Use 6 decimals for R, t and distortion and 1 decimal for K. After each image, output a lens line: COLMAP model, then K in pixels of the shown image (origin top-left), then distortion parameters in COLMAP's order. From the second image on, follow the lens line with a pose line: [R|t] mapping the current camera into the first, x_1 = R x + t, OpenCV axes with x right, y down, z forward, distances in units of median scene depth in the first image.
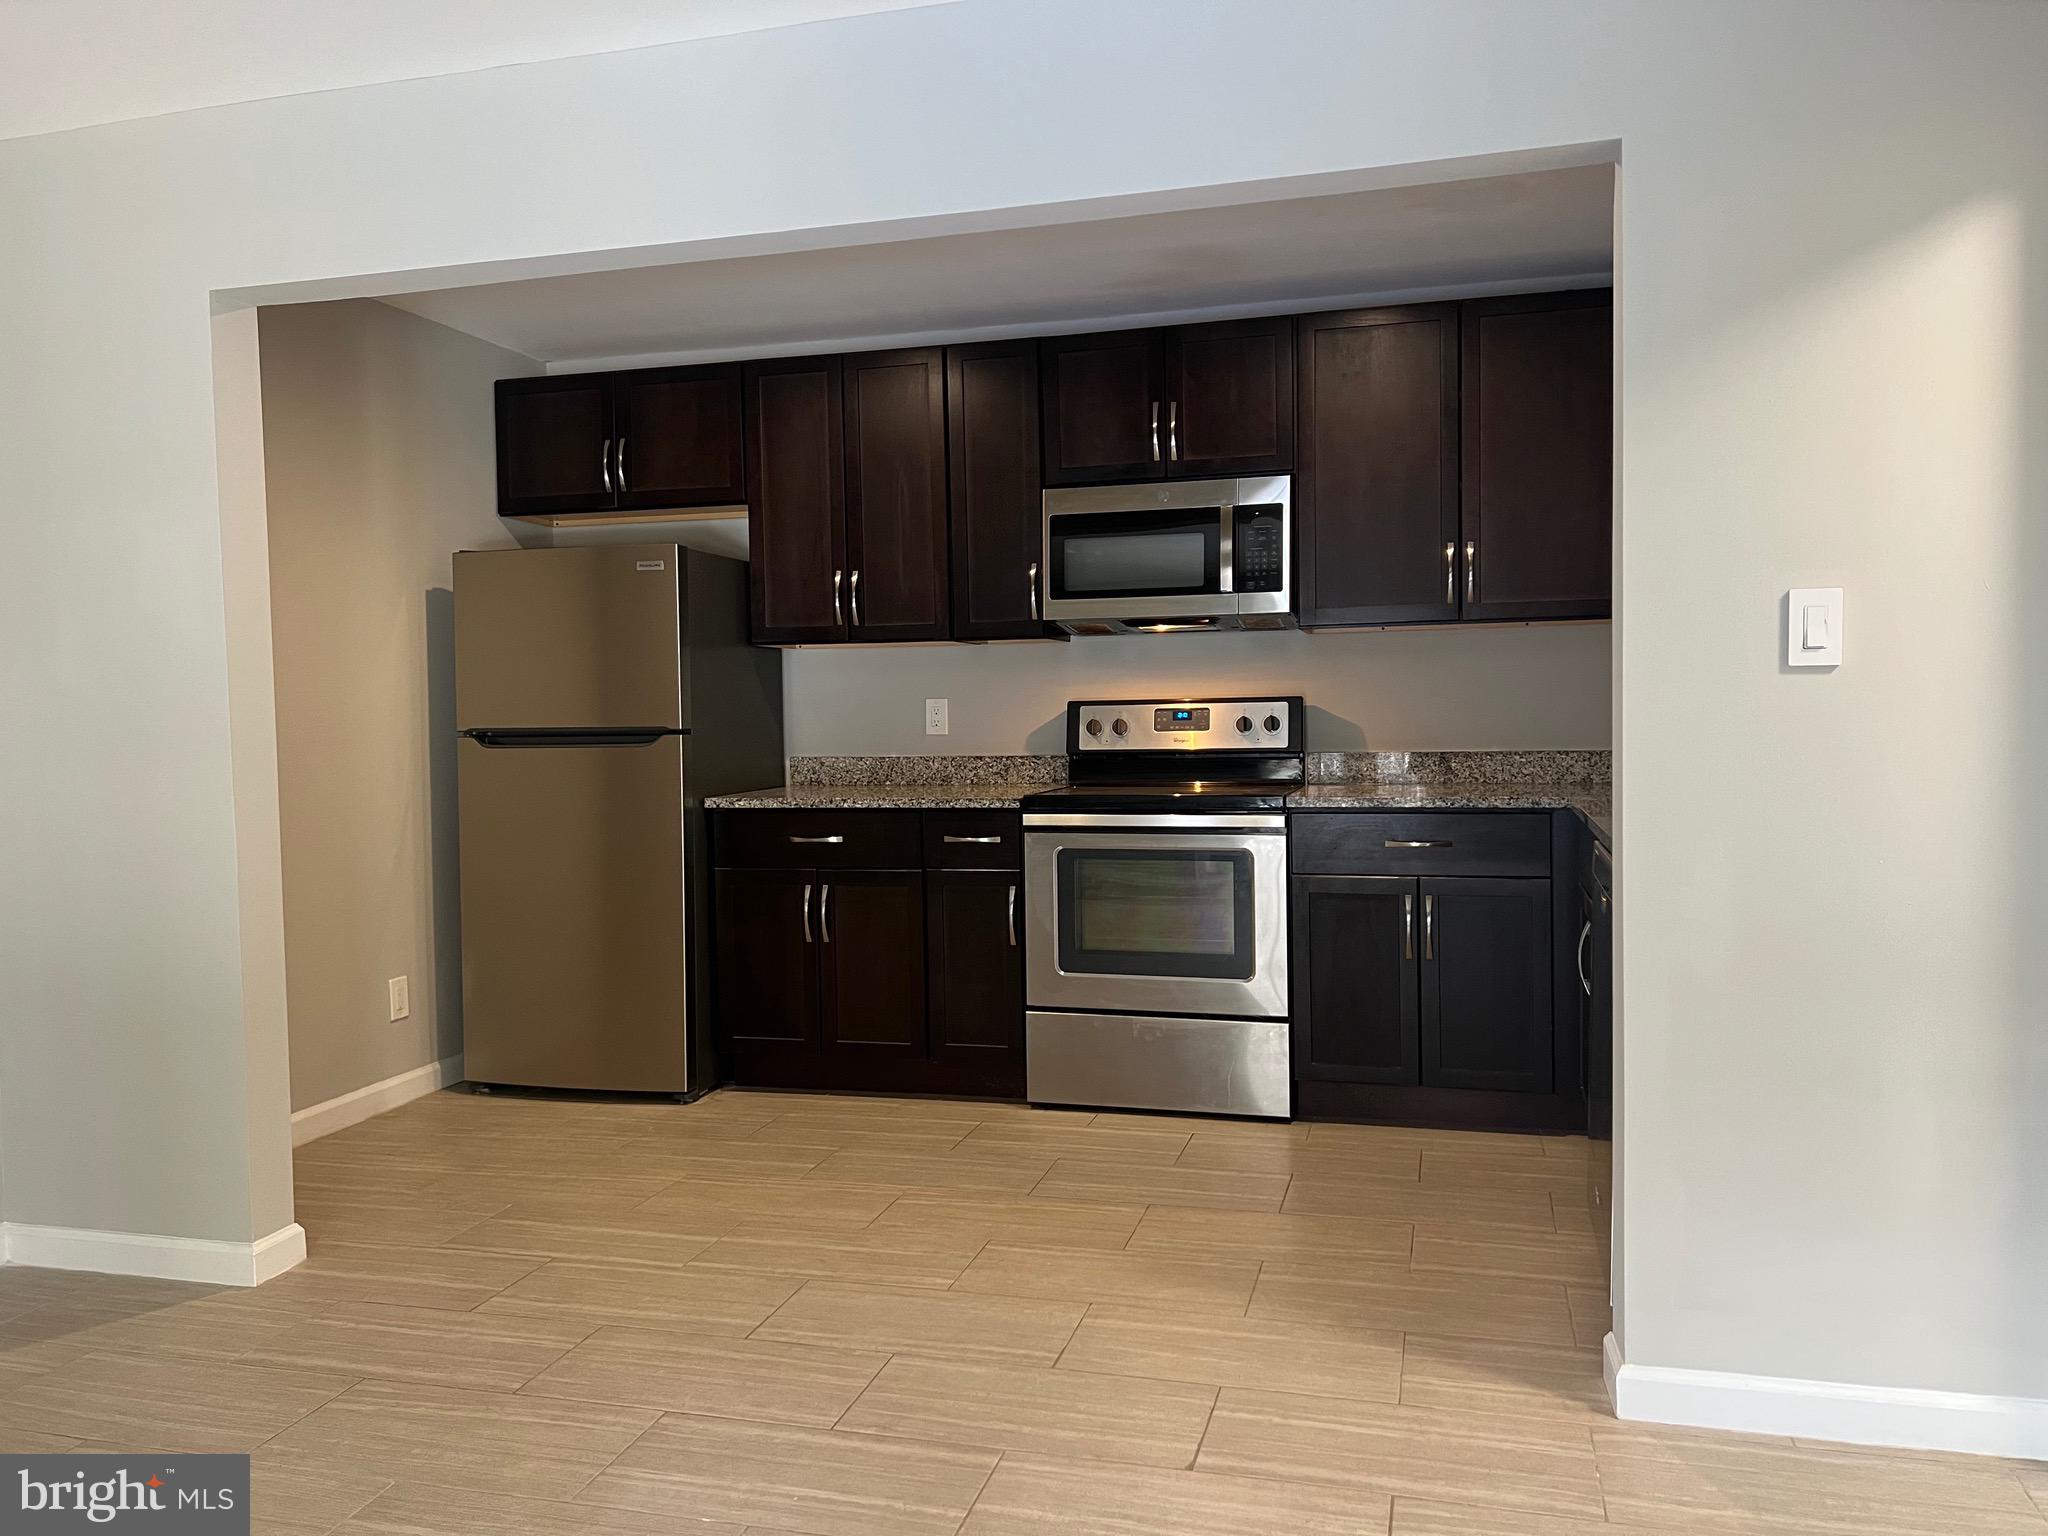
lens RADIAL K [[1532.3, 0, 1027.7], [0, 1532.3, 766.7], [0, 0, 1]] dist [0.139226, -0.267481]
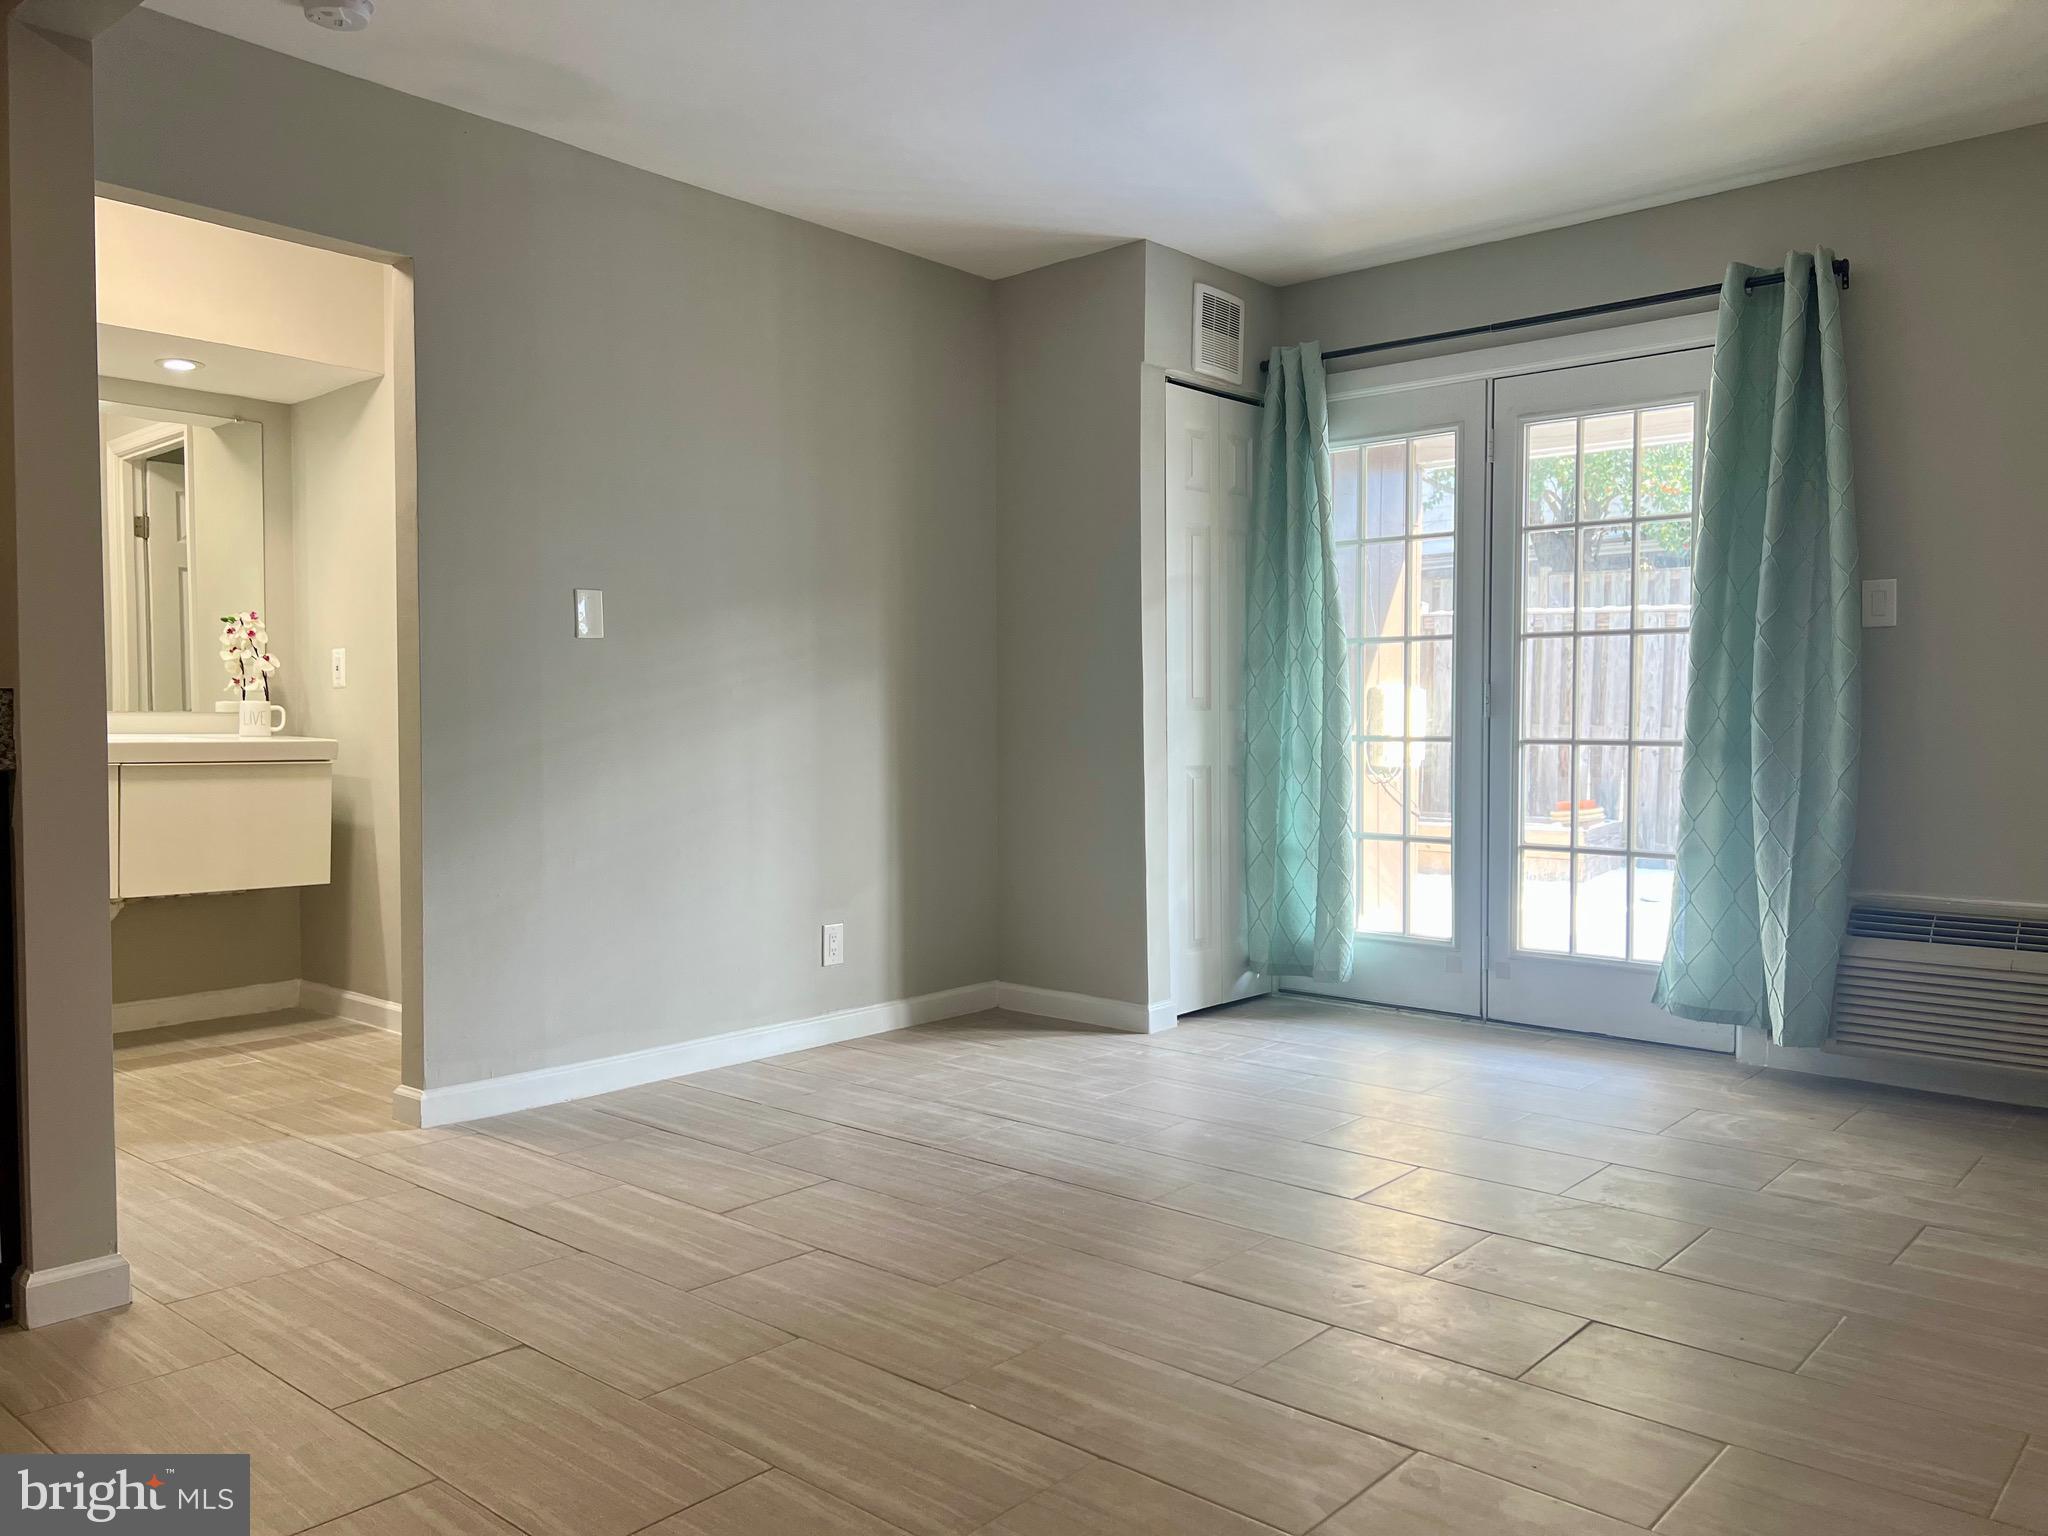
lens RADIAL K [[1540.0, 0, 1017.7], [0, 1540.0, 755.0], [0, 0, 1]] dist [0.065613, -0.070675]
pose [[-0.902130, 0.009467, 0.431361, -0.322199], [0.036997, 0.997774, 0.055477, 0.015101], [-0.429876, 0.066007, -0.900472, 0.907134]]
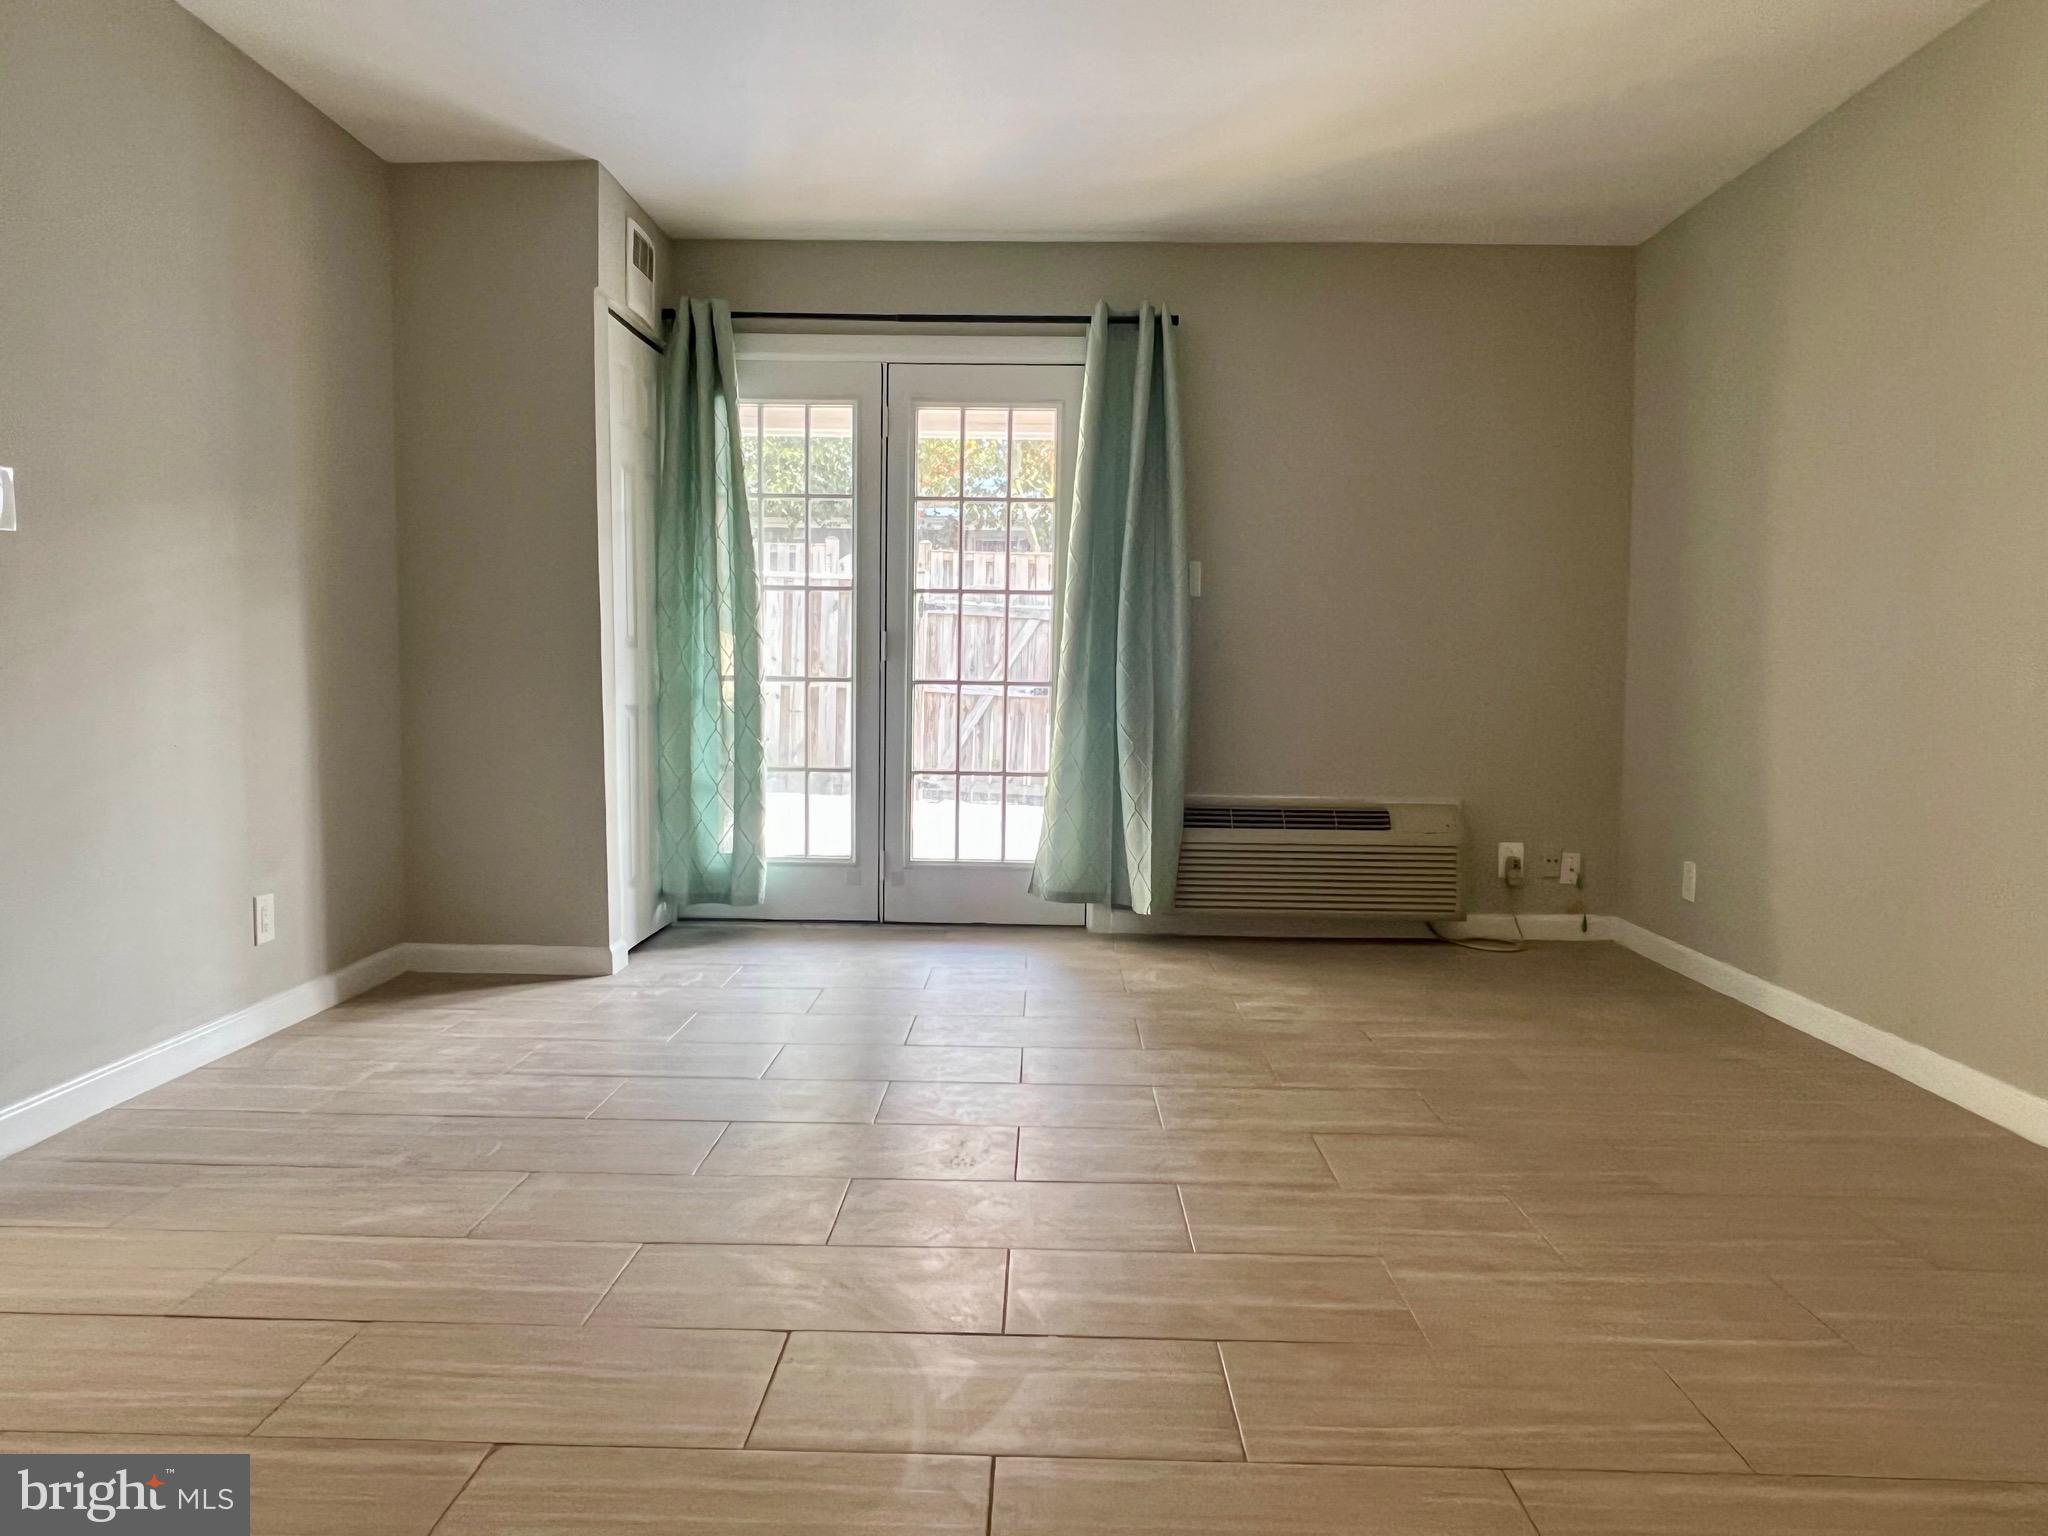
lens RADIAL K [[1362.4, 0, 1024.0], [0, 1362.4, 768.0], [0, 0, 1]] dist [-0.003597, -0.002613]
pose [[-0.967514, 0.024942, -0.251585, 0.006351], [-0.004517, 0.993258, 0.115840, 0.019287], [0.252778, 0.113213, -0.960878, 0.875317]]
